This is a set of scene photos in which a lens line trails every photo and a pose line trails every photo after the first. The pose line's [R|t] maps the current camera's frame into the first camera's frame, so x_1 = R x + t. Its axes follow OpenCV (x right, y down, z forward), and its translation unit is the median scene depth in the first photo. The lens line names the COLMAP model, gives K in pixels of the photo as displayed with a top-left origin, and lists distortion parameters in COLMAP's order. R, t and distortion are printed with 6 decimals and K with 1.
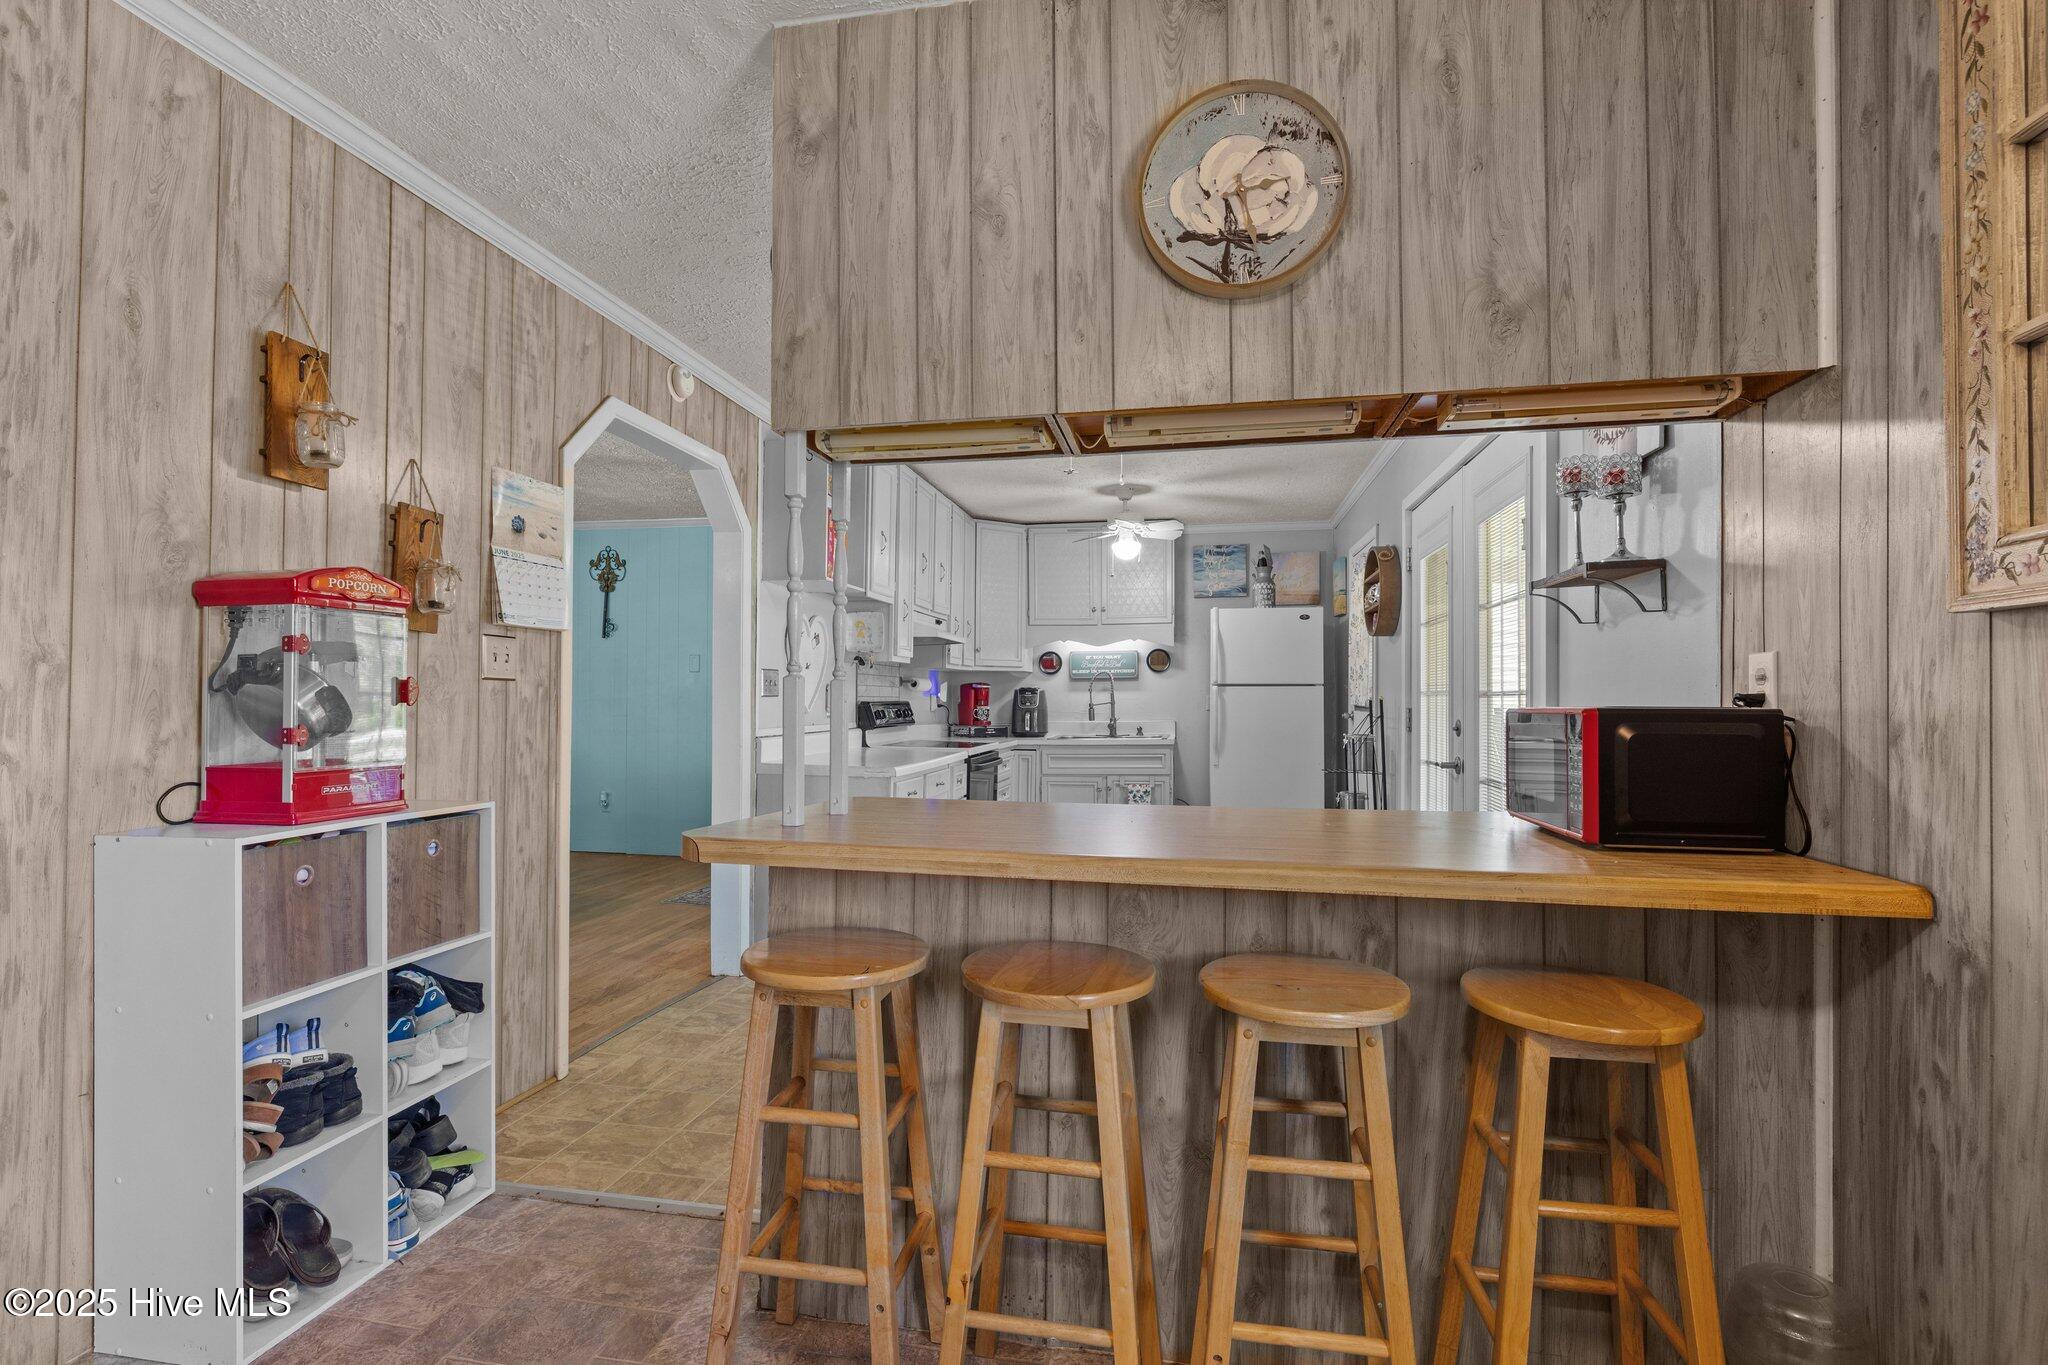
lens RADIAL K [[967.0, 0, 1029.1], [0, 967.0, 682.9], [0, 0, 1]] dist [-0.000247, -0.000049]
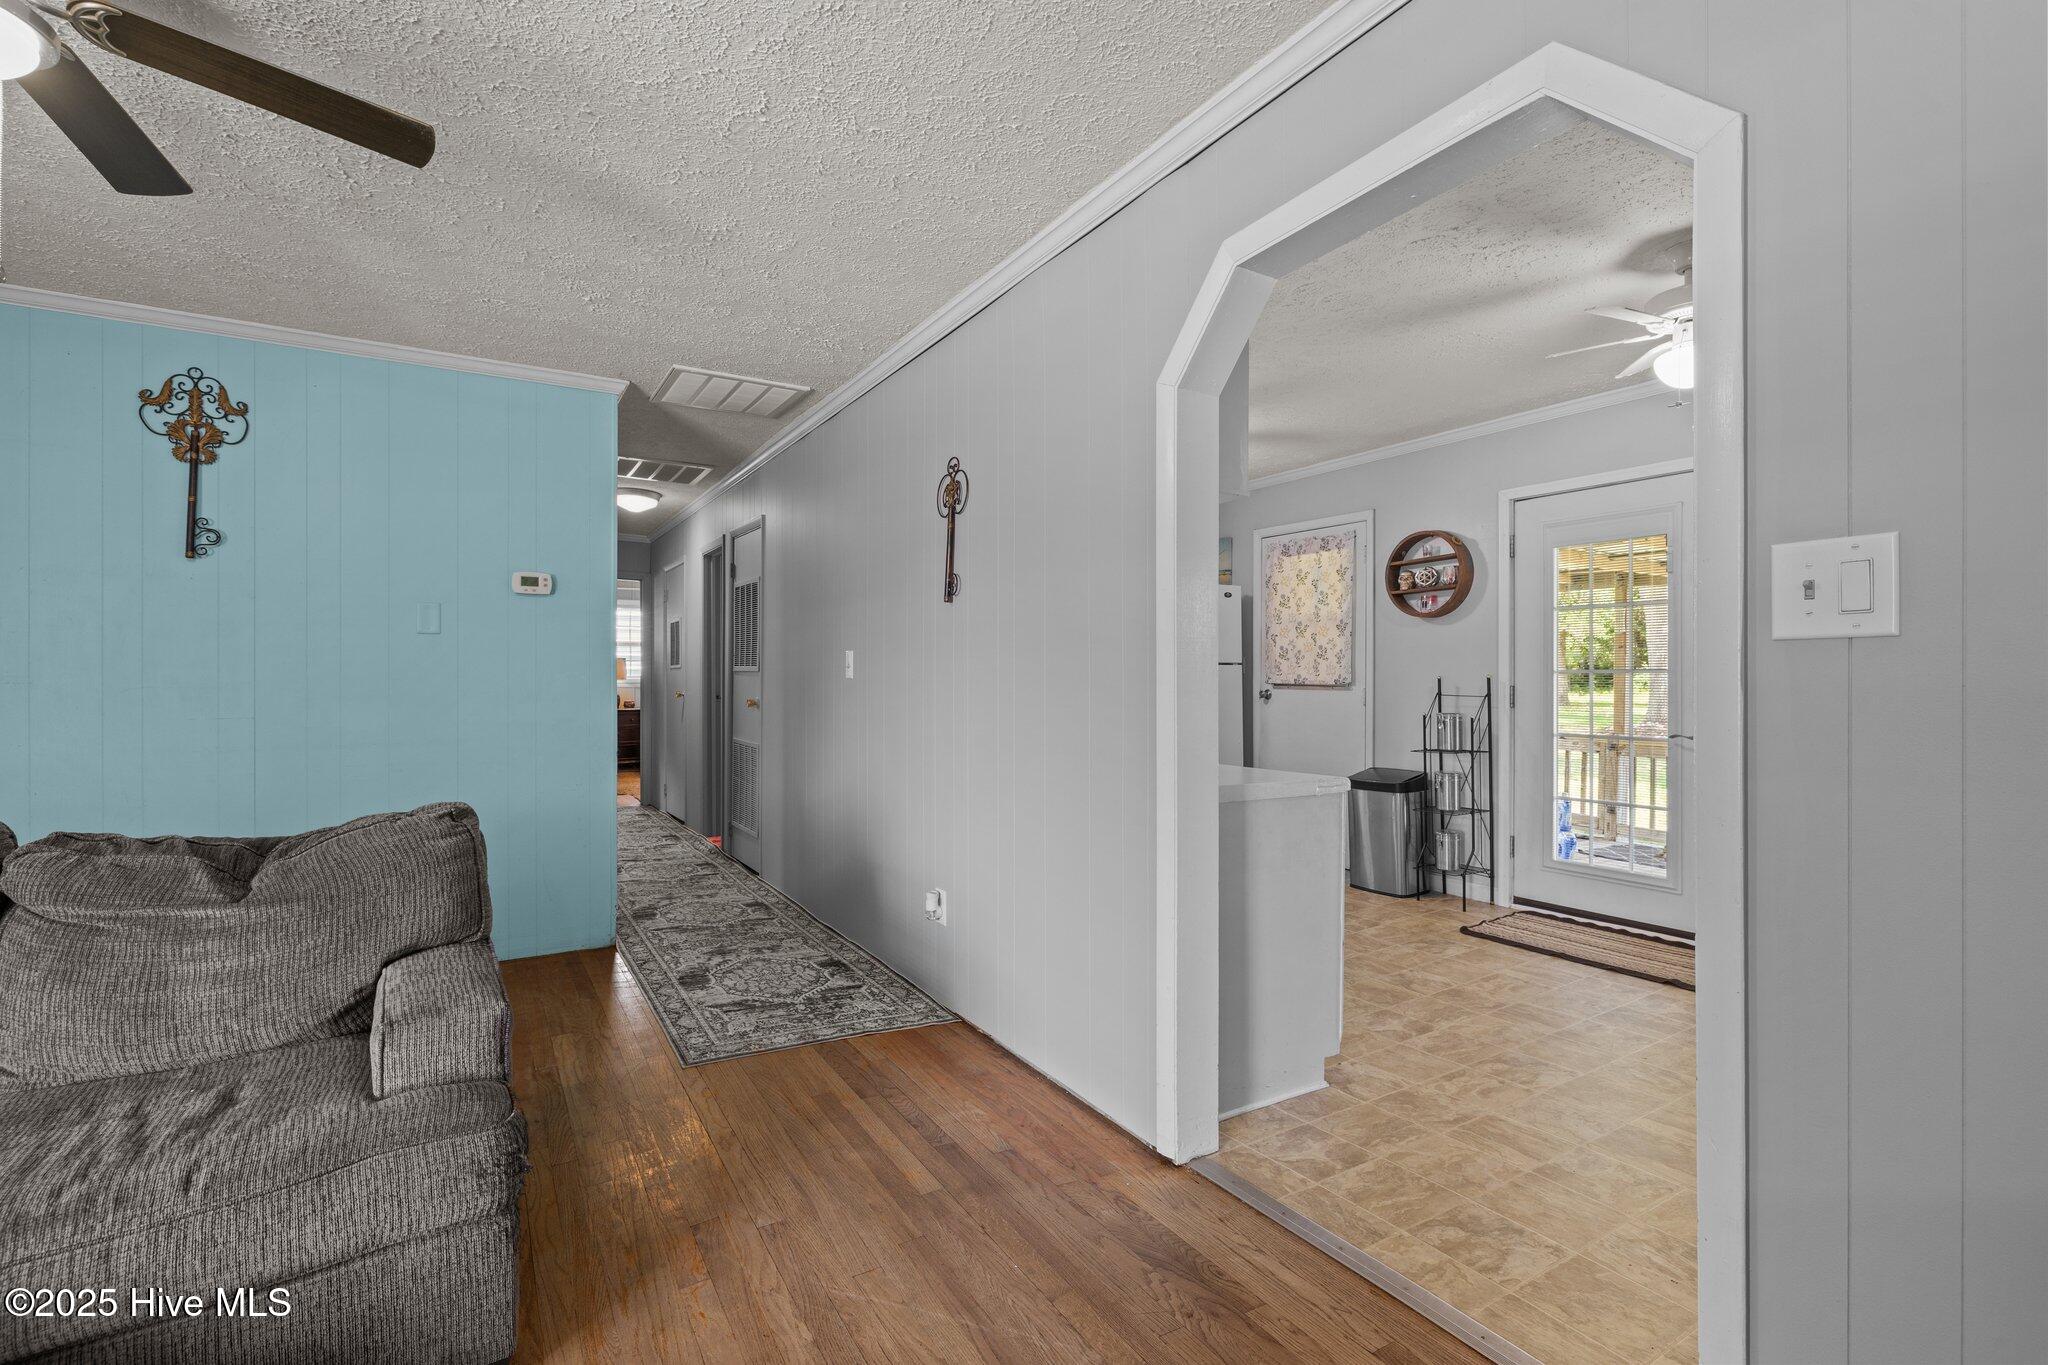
lens RADIAL K [[937.7, 0, 1033.4], [0, 937.7, 679.3], [0, 0, 1]] dist [0.000803, -0.000094]
pose [[0.746844, -0.005396, 0.664978, -0.807360], [-0.005210, 0.999889, 0.013965, 0.009083], [-0.664979, -0.013894, 0.746733, 0.689729]]
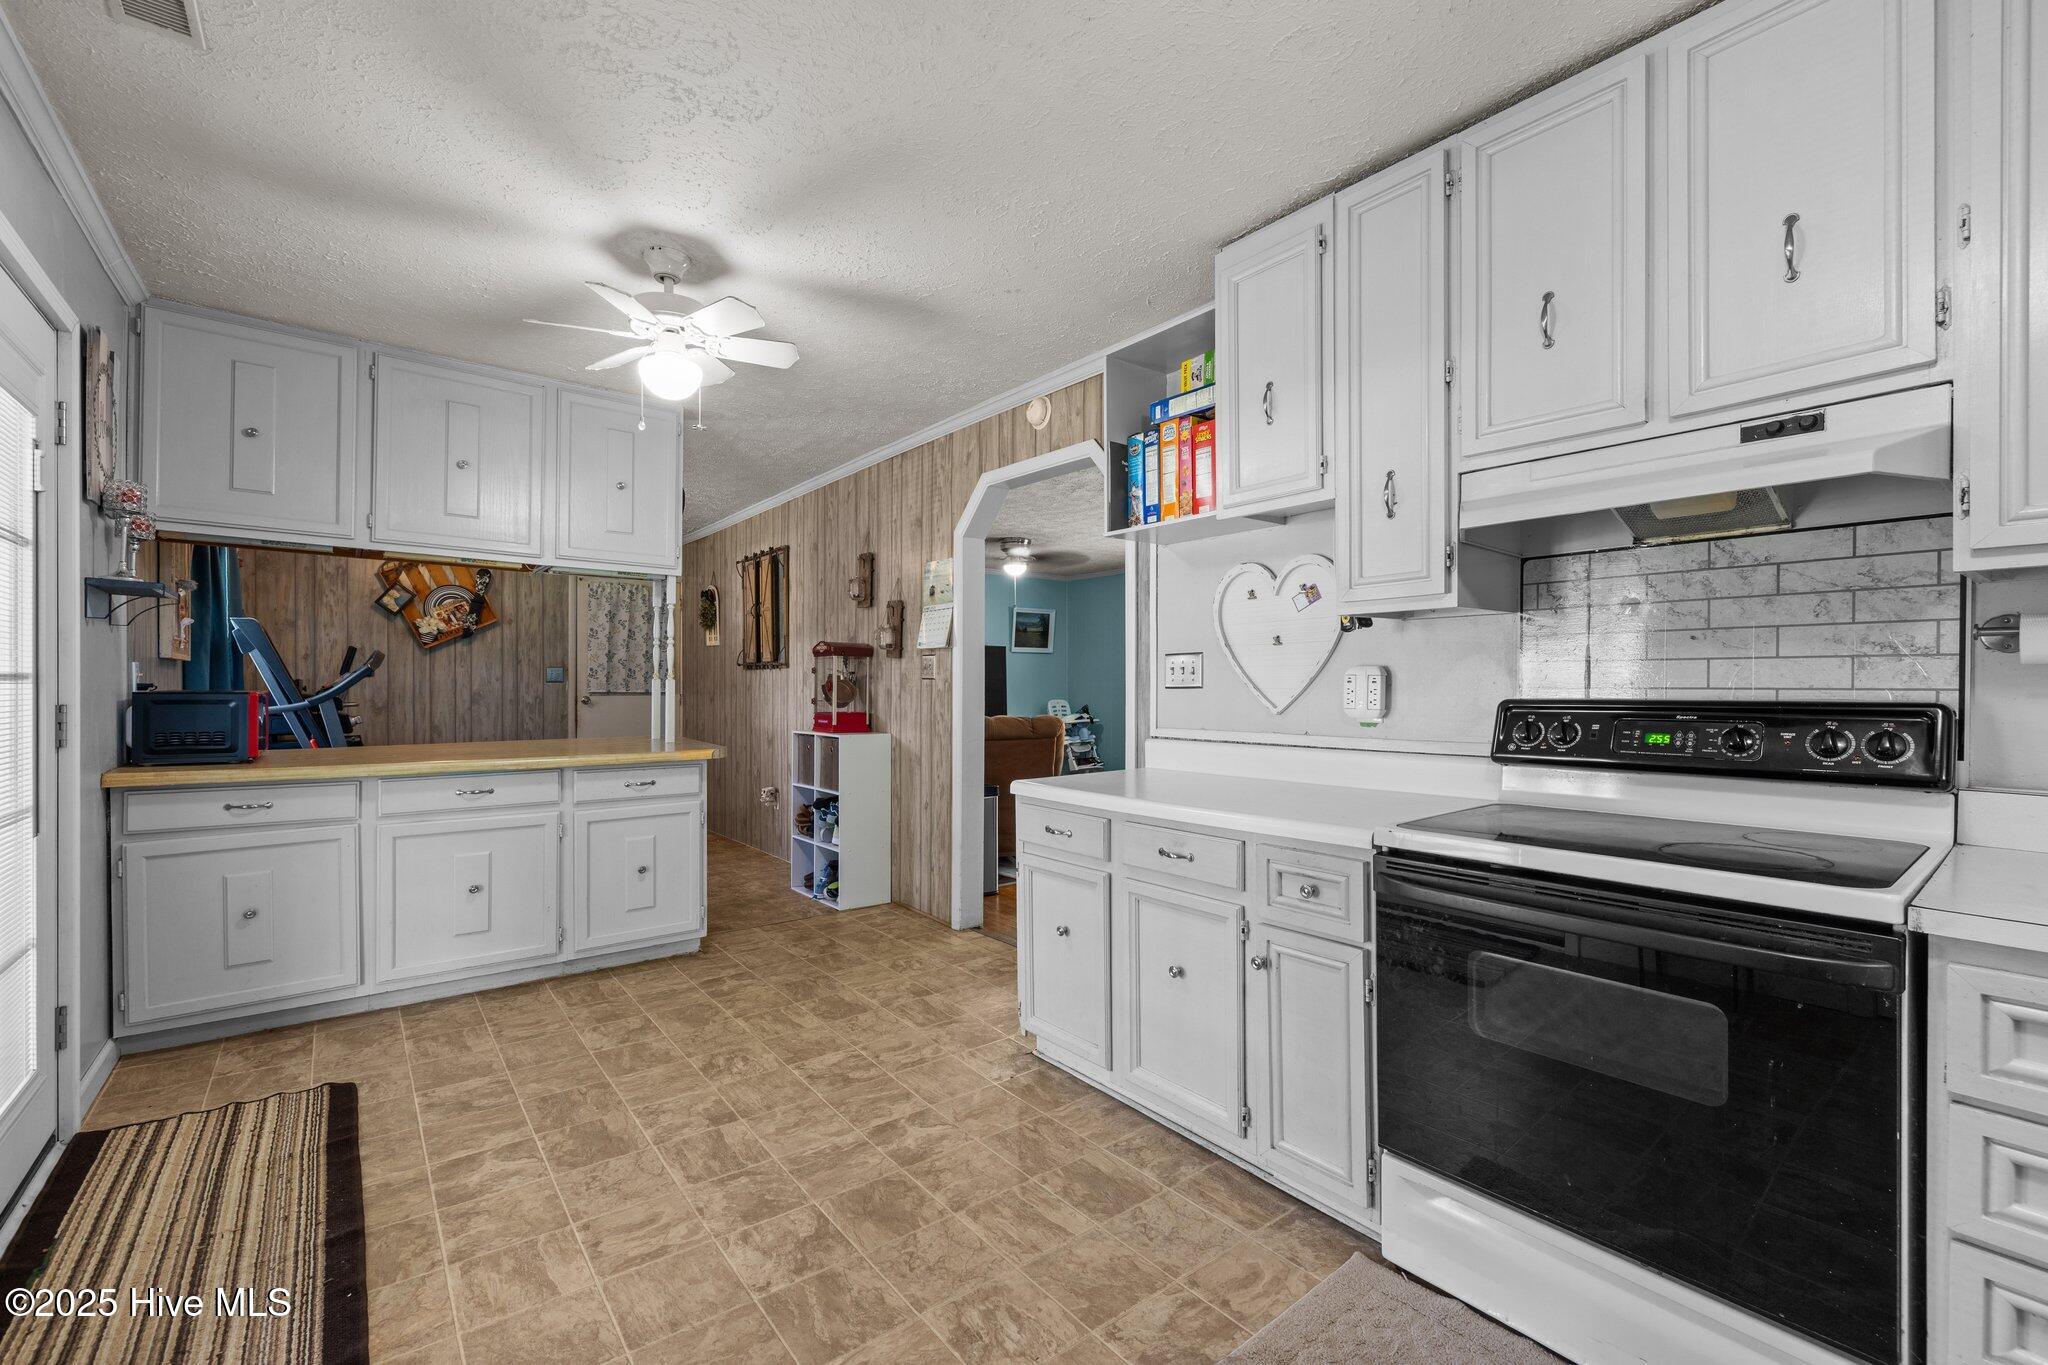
lens RADIAL K [[849.2, 0, 1028.6], [0, 849.2, 689.7], [0, 0, 1]] dist [-0.011188, 0.000316]
pose [[-0.661543, -0.004510, -0.749894, 0.324804], [0.005850, 0.999920, -0.011174, 0.026014], [0.749885, -0.011779, -0.661464, 1.508034]]
